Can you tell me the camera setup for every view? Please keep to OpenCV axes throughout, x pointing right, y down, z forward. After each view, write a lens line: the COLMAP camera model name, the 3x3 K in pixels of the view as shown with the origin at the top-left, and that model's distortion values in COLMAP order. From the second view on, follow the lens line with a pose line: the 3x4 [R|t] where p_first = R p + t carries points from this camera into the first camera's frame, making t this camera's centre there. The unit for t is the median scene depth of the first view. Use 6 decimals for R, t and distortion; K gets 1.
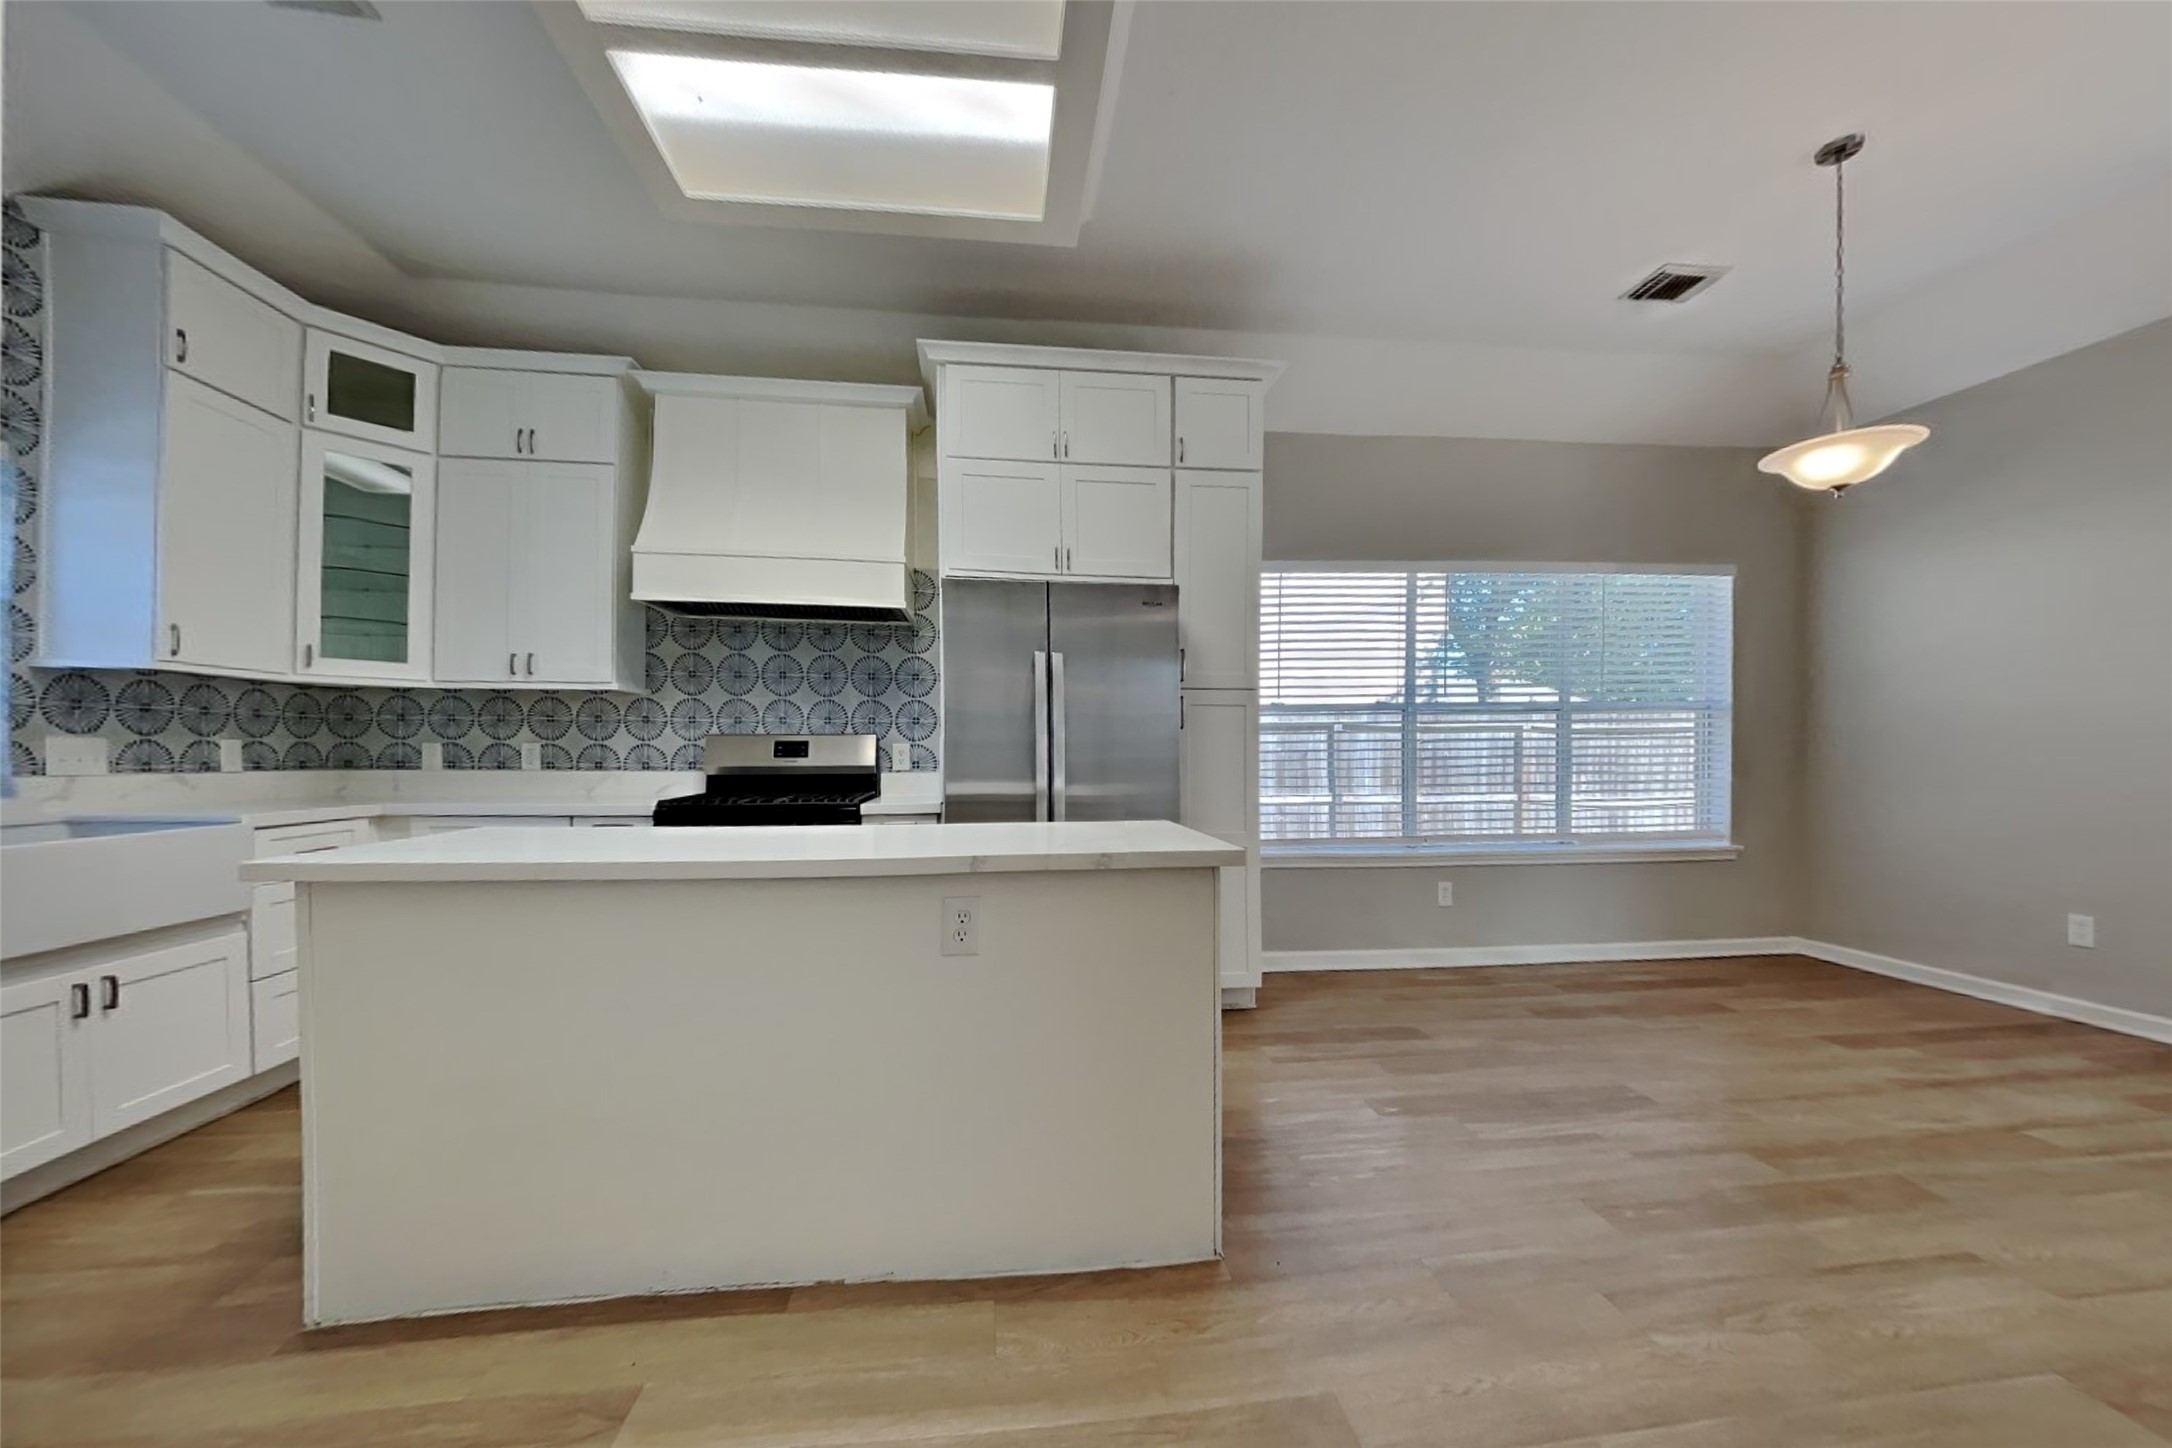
lens RADIAL K [[770.2, 0, 1112.8], [0, 770.2, 758.5], [0, 0, 1]] dist [-0.002561, -0.000112]
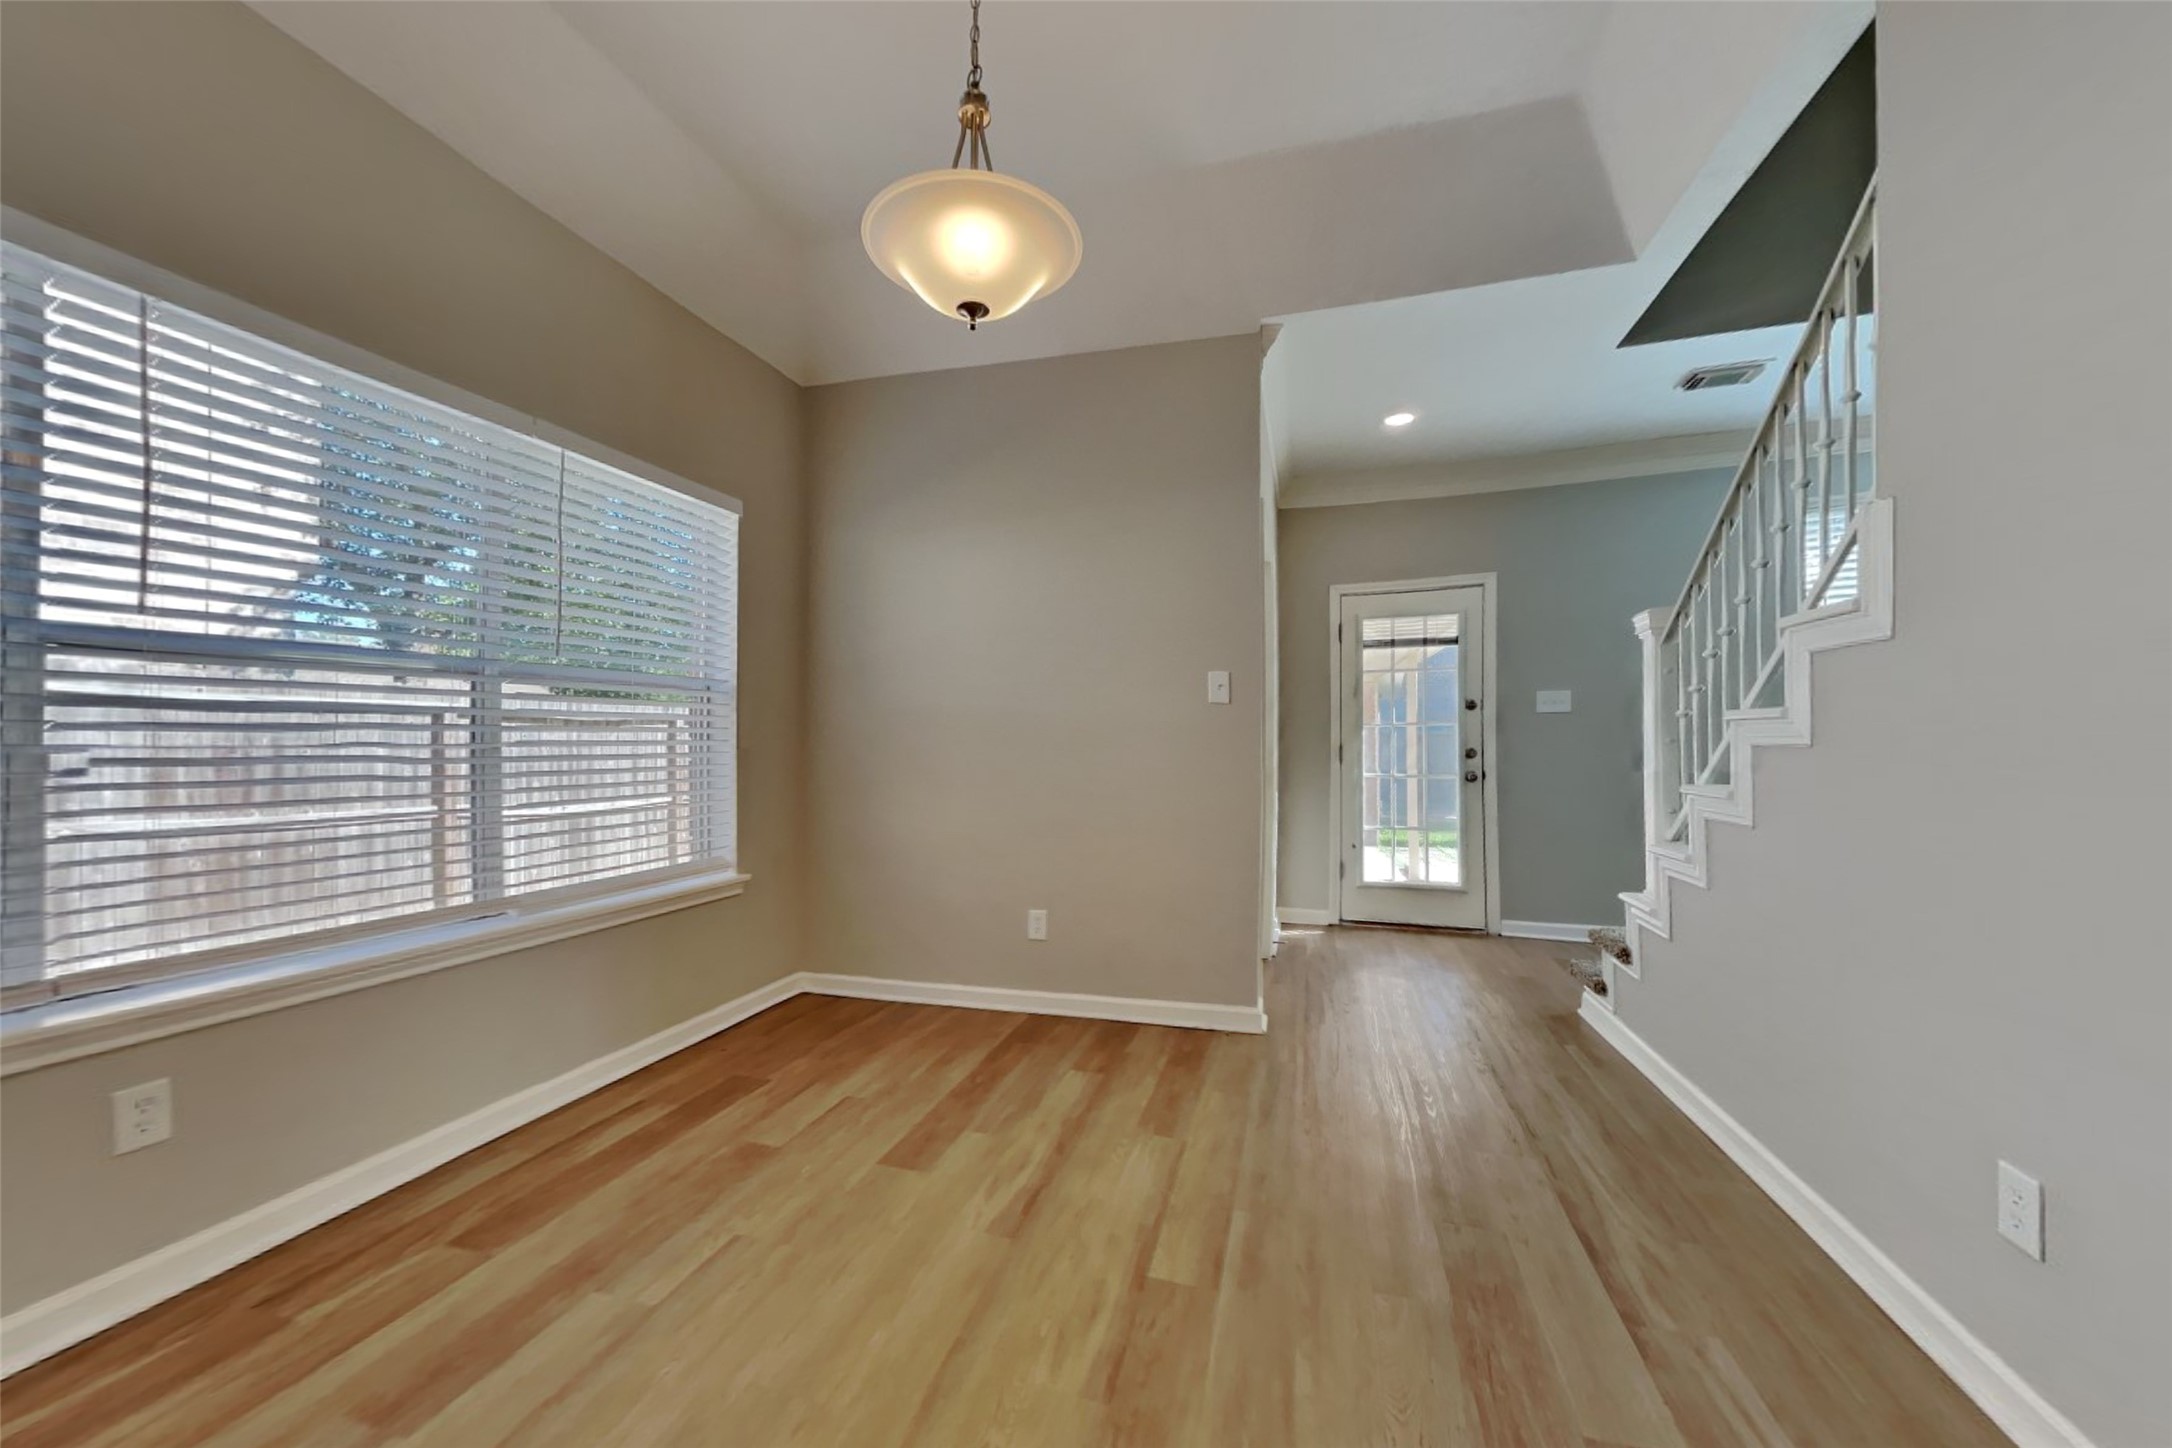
lens RADIAL K [[770.2, 0, 1112.8], [0, 770.2, 758.5], [0, 0, 1]] dist [-0.002561, -0.000112]
pose [[0.372943, -0.011413, 0.927784, 0.340443], [0.000514, 0.999927, 0.012093, -0.014403], [-0.927854, -0.004033, 0.372921, 0.528025]]
